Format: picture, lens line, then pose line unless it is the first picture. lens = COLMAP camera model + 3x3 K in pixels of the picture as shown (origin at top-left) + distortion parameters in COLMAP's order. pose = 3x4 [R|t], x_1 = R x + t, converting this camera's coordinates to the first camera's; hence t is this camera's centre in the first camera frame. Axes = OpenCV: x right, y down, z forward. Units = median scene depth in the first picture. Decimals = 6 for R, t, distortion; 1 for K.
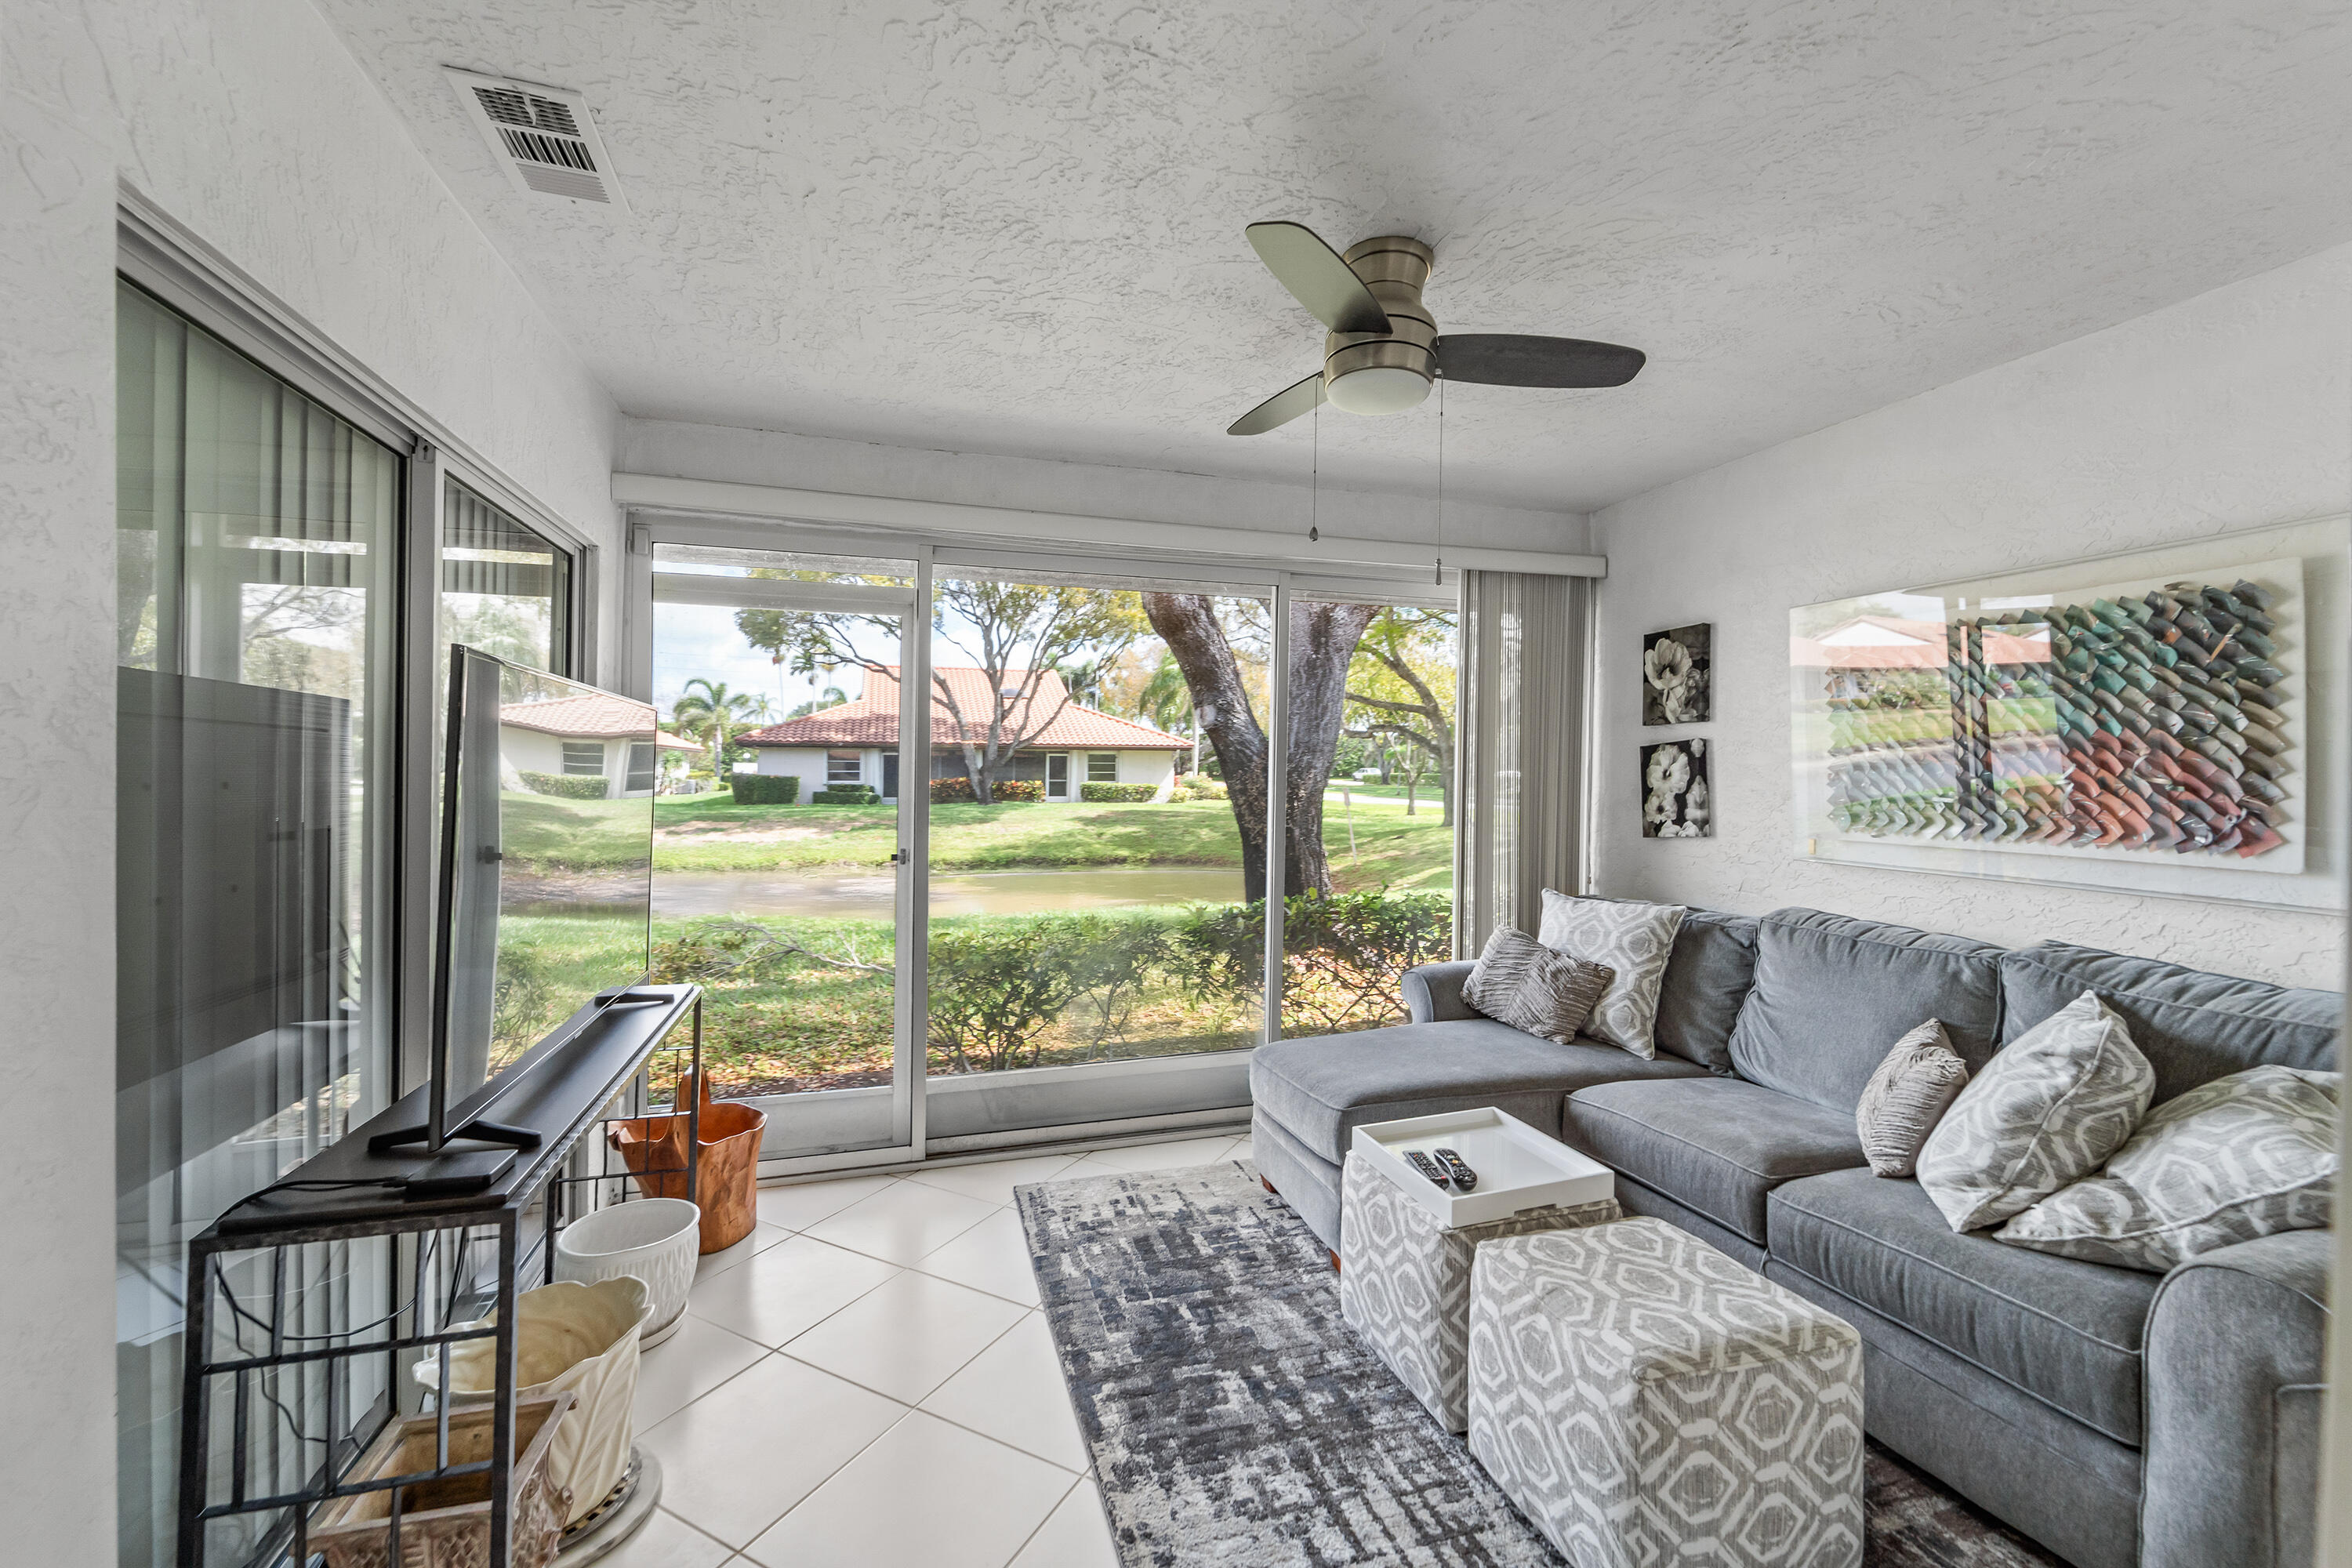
lens RADIAL K [[941.3, 0, 1181.4], [0, 941.3, 787.8], [0, 0, 1]] dist [-0.000096, -0.000524]
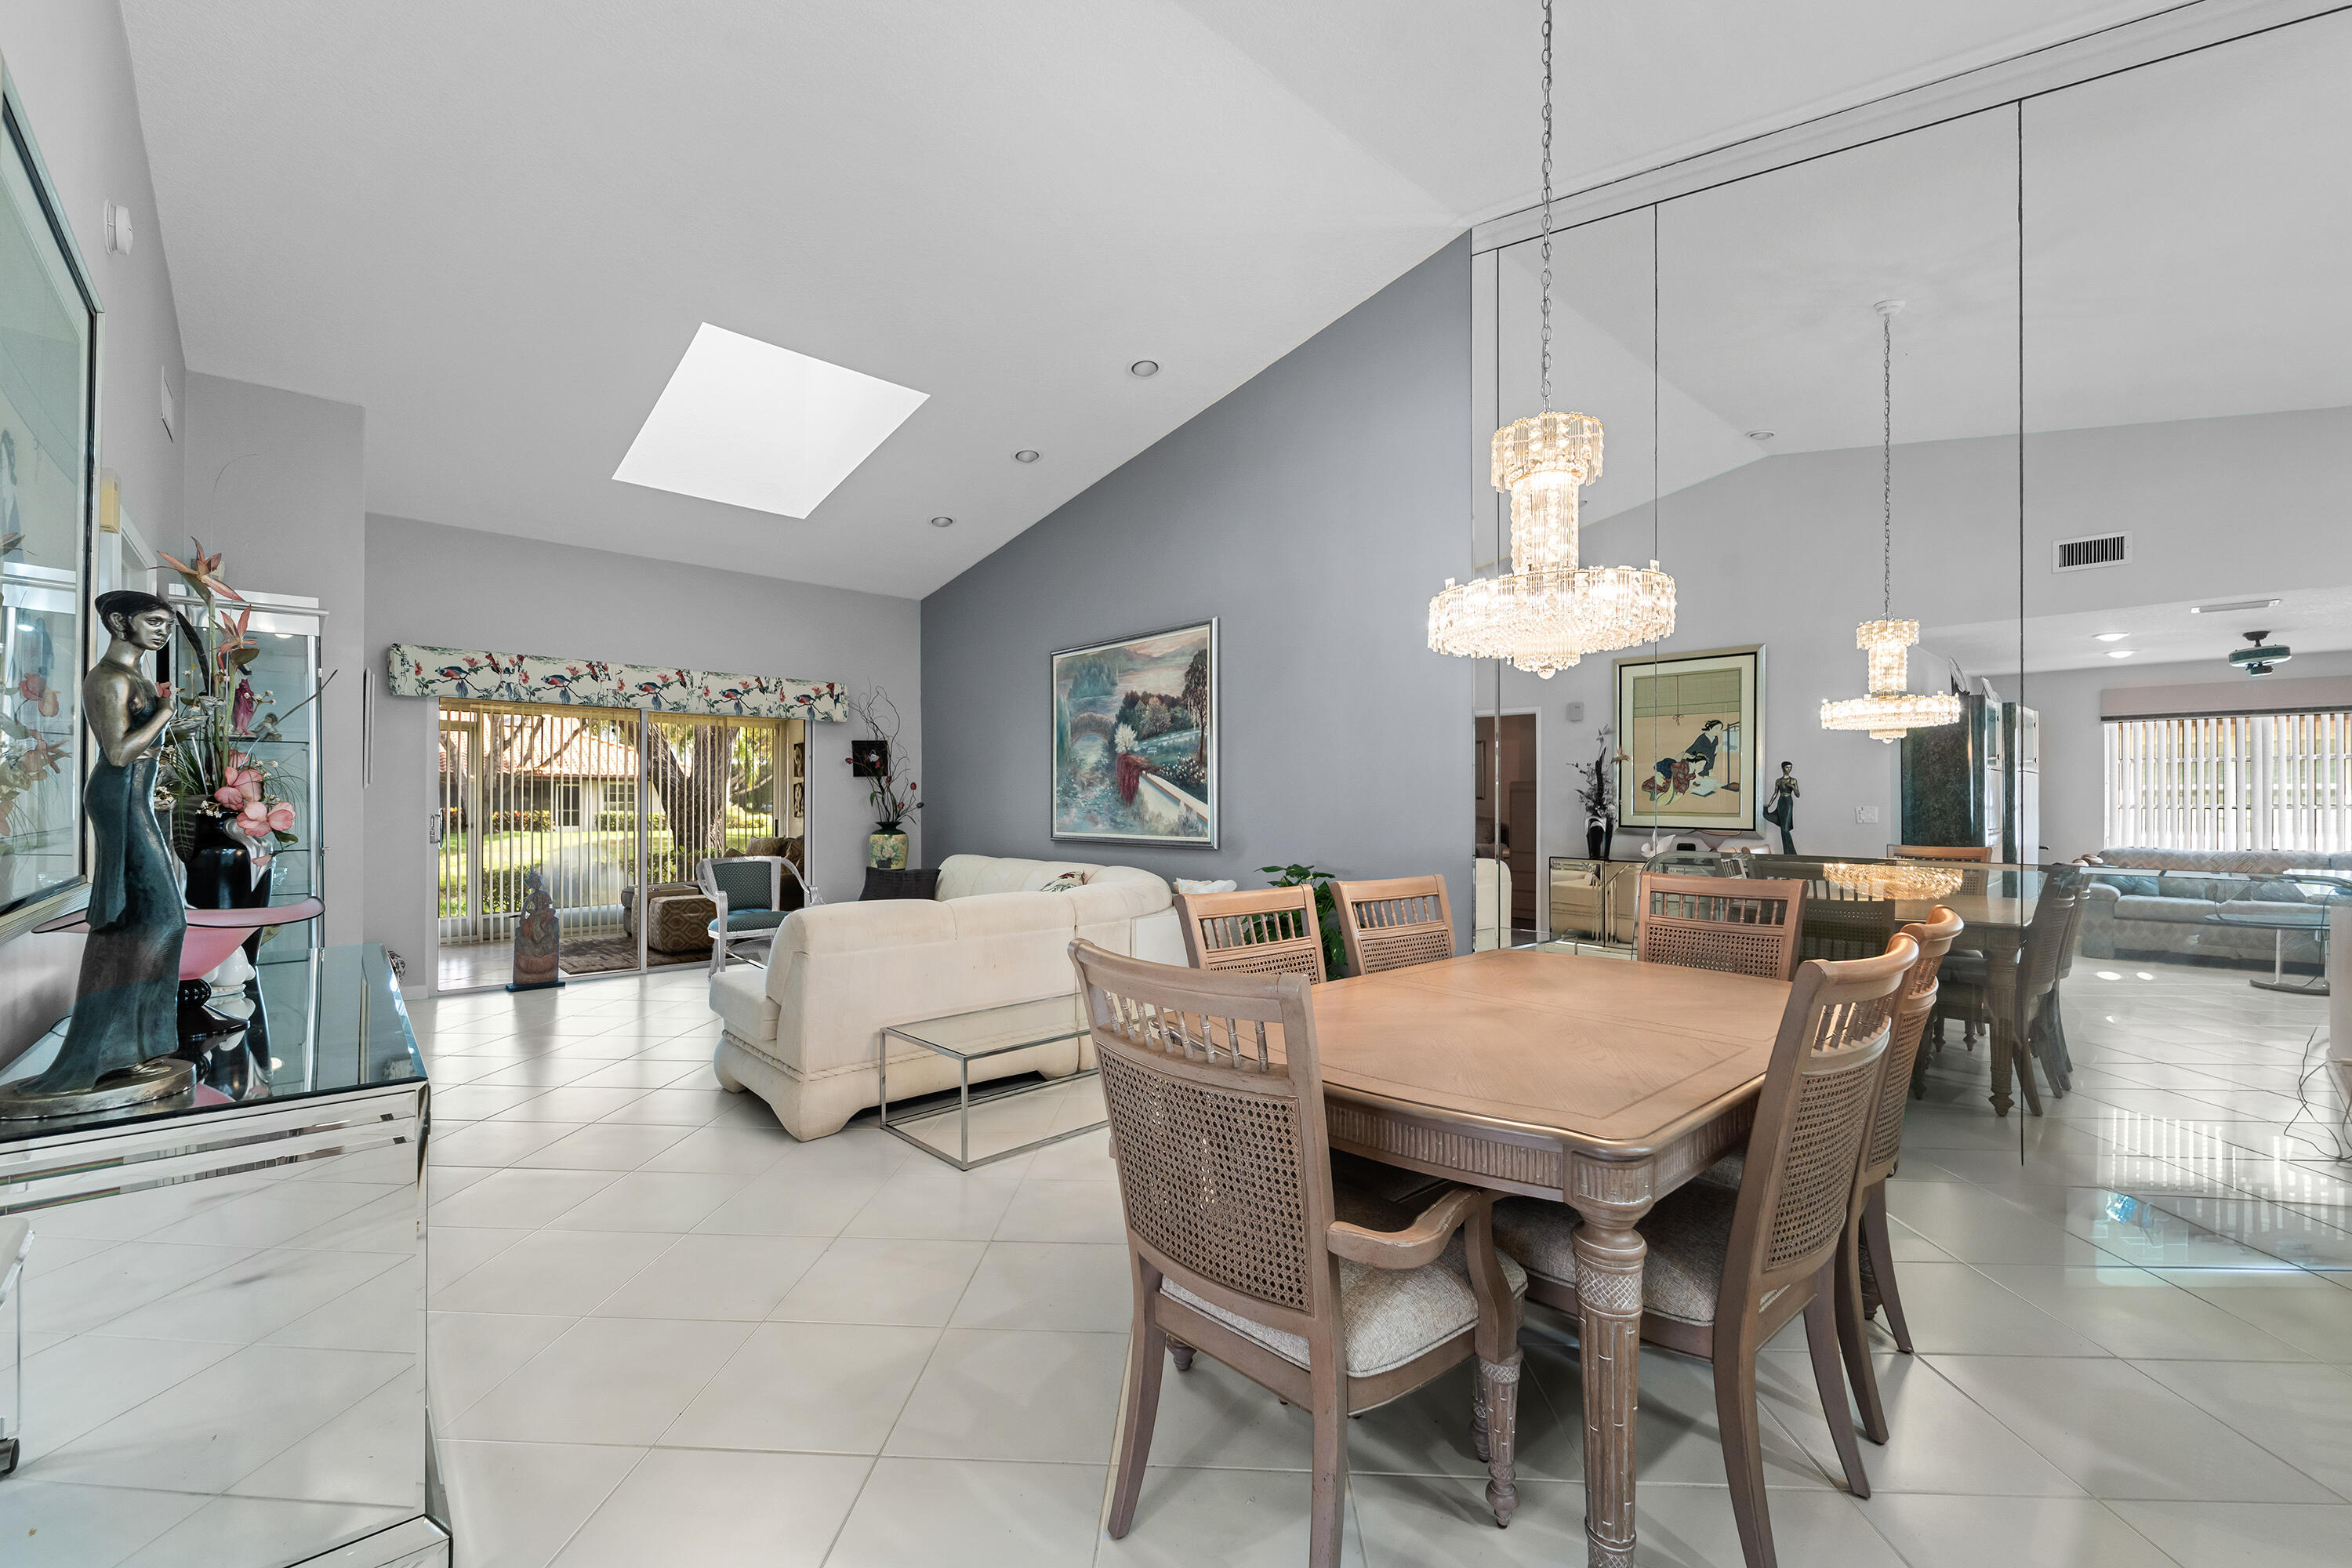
lens RADIAL K [[947.6, 0, 1167.1], [0, 947.6, 804.7], [0, 0, 1]] dist [0.000859, -0.000180]
pose [[0.910304, -0.008836, 0.413847, 0.523627], [0.014295, 0.999847, -0.010096, 0.093110], [-0.413694, 0.015107, 0.910291, -3.134419]]
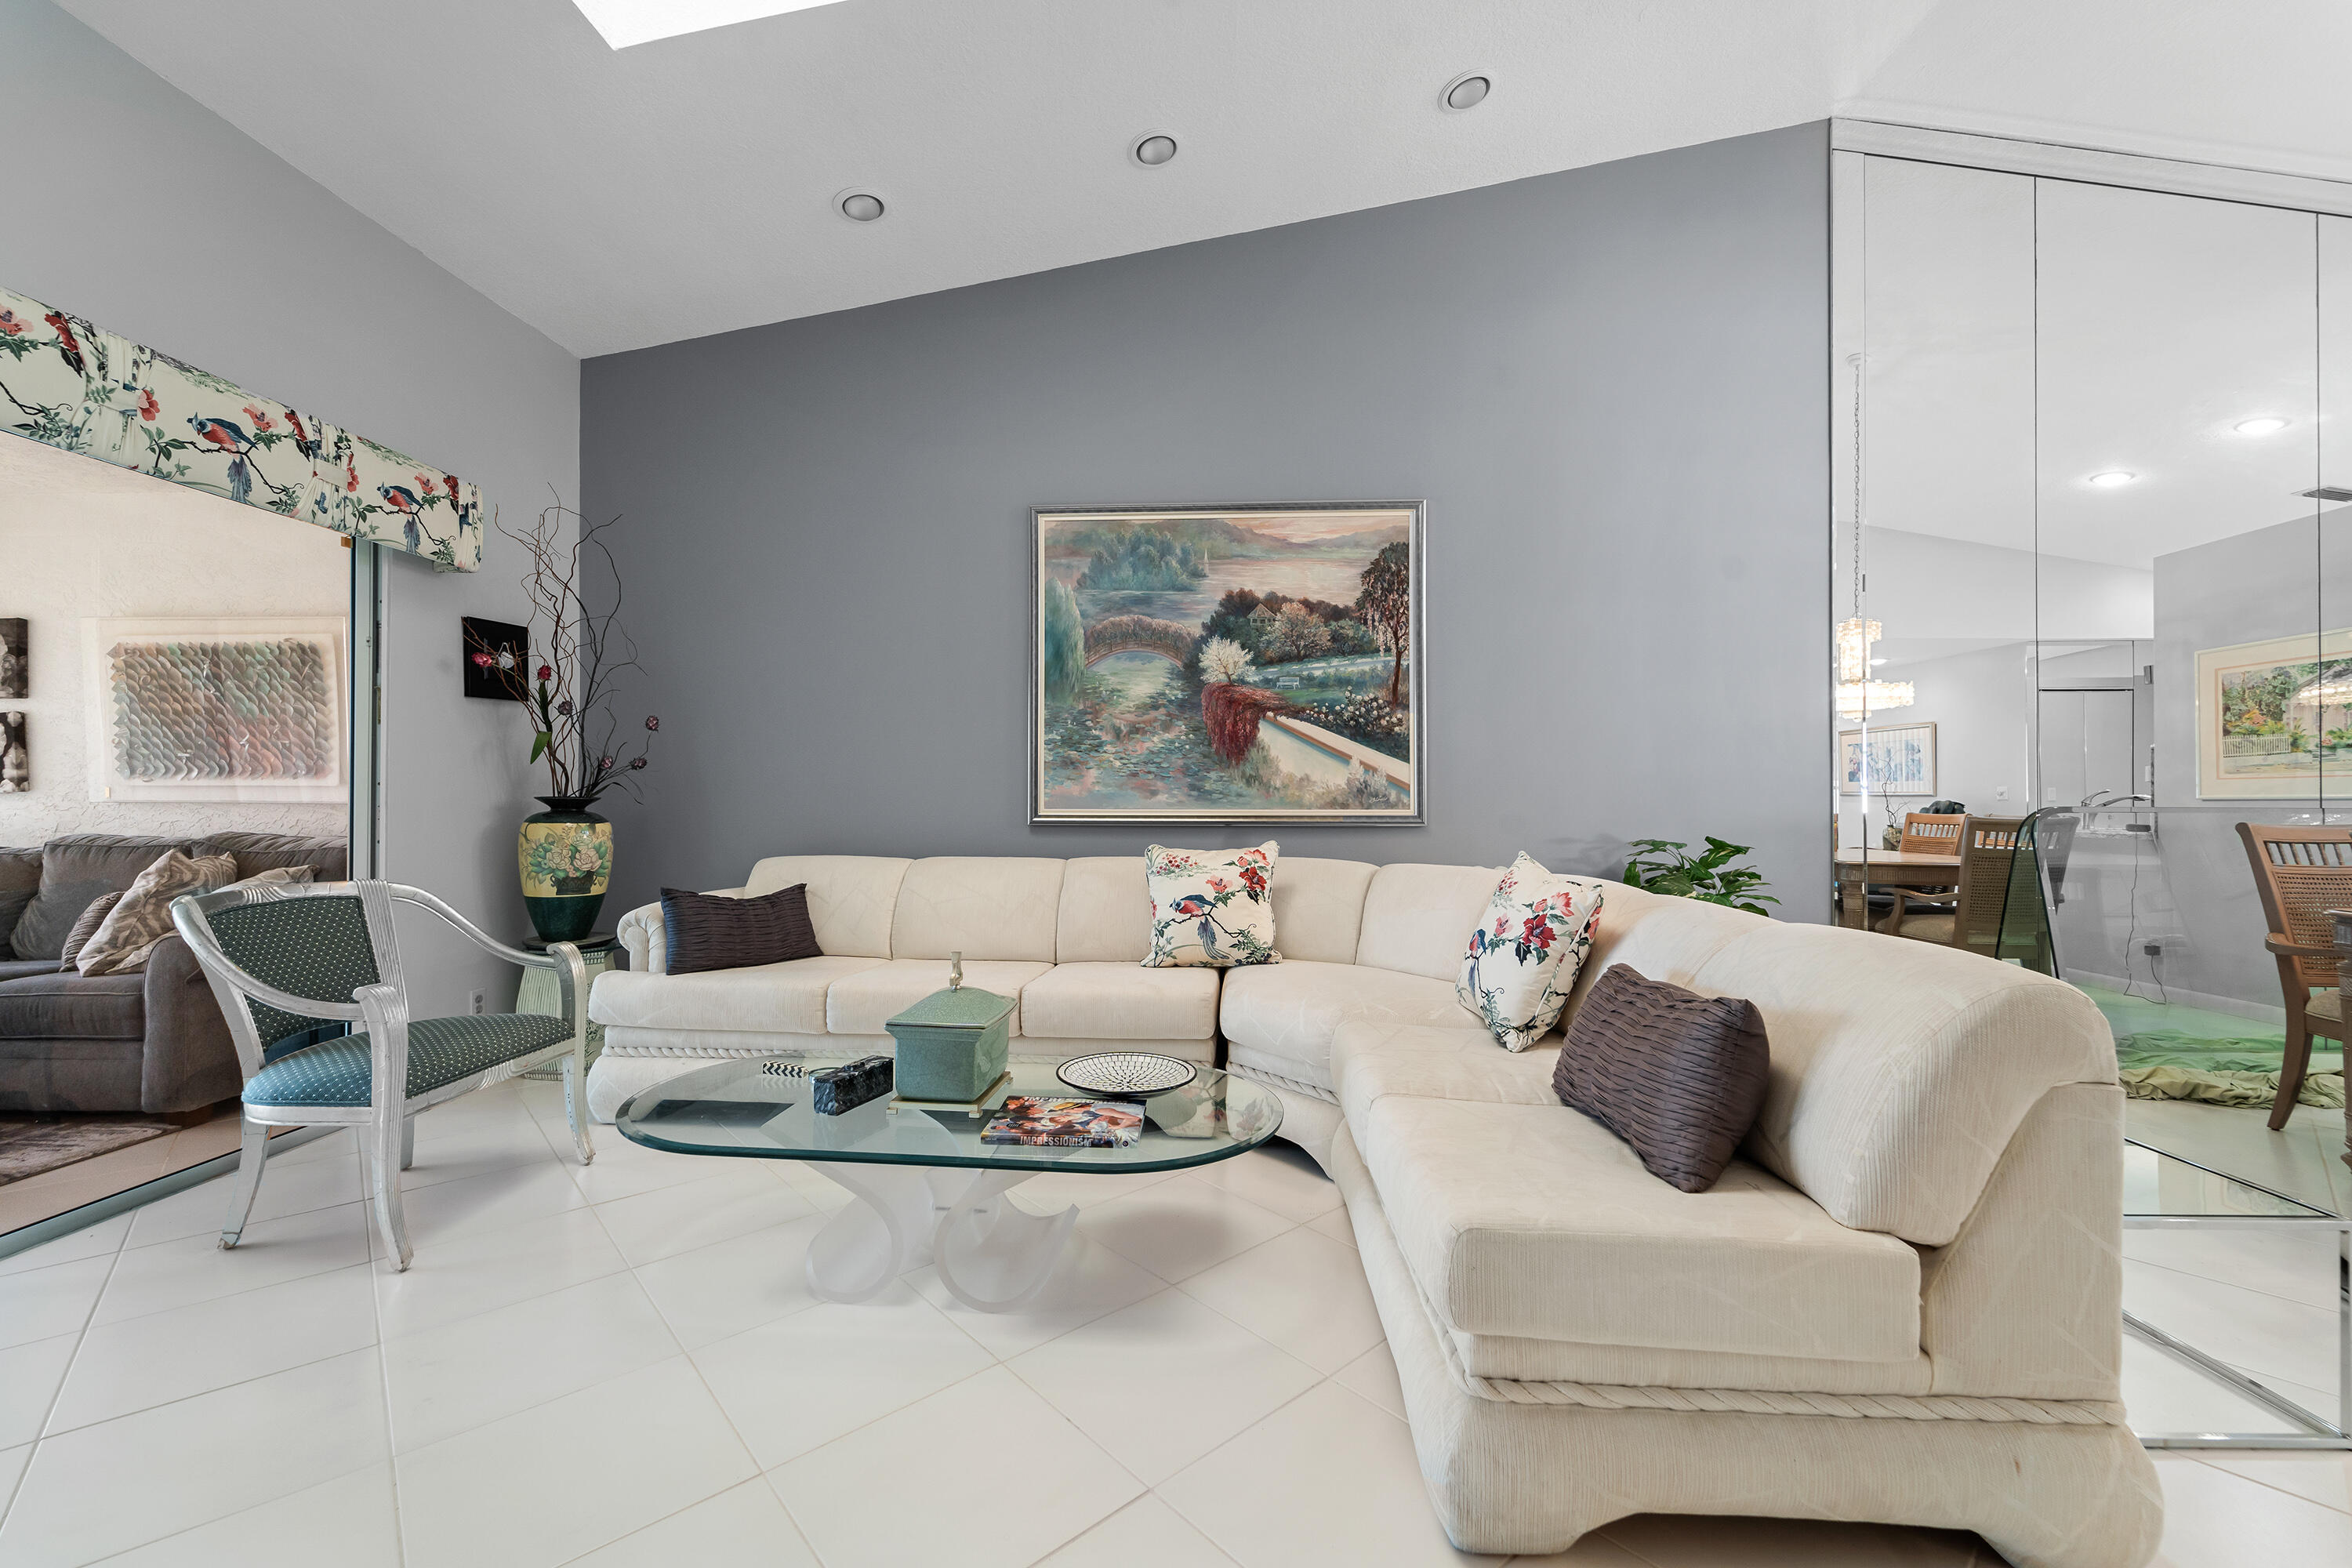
lens RADIAL K [[941.3, 0, 1181.4], [0, 941.3, 787.8], [0, 0, 1]] dist [-0.000096, -0.000524]
pose [[0.350072, -0.002561, 0.936719, -0.094721], [0.016981, 0.999849, -0.003612, 0.113154], [-0.936569, 0.017171, 0.350063, -1.241921]]
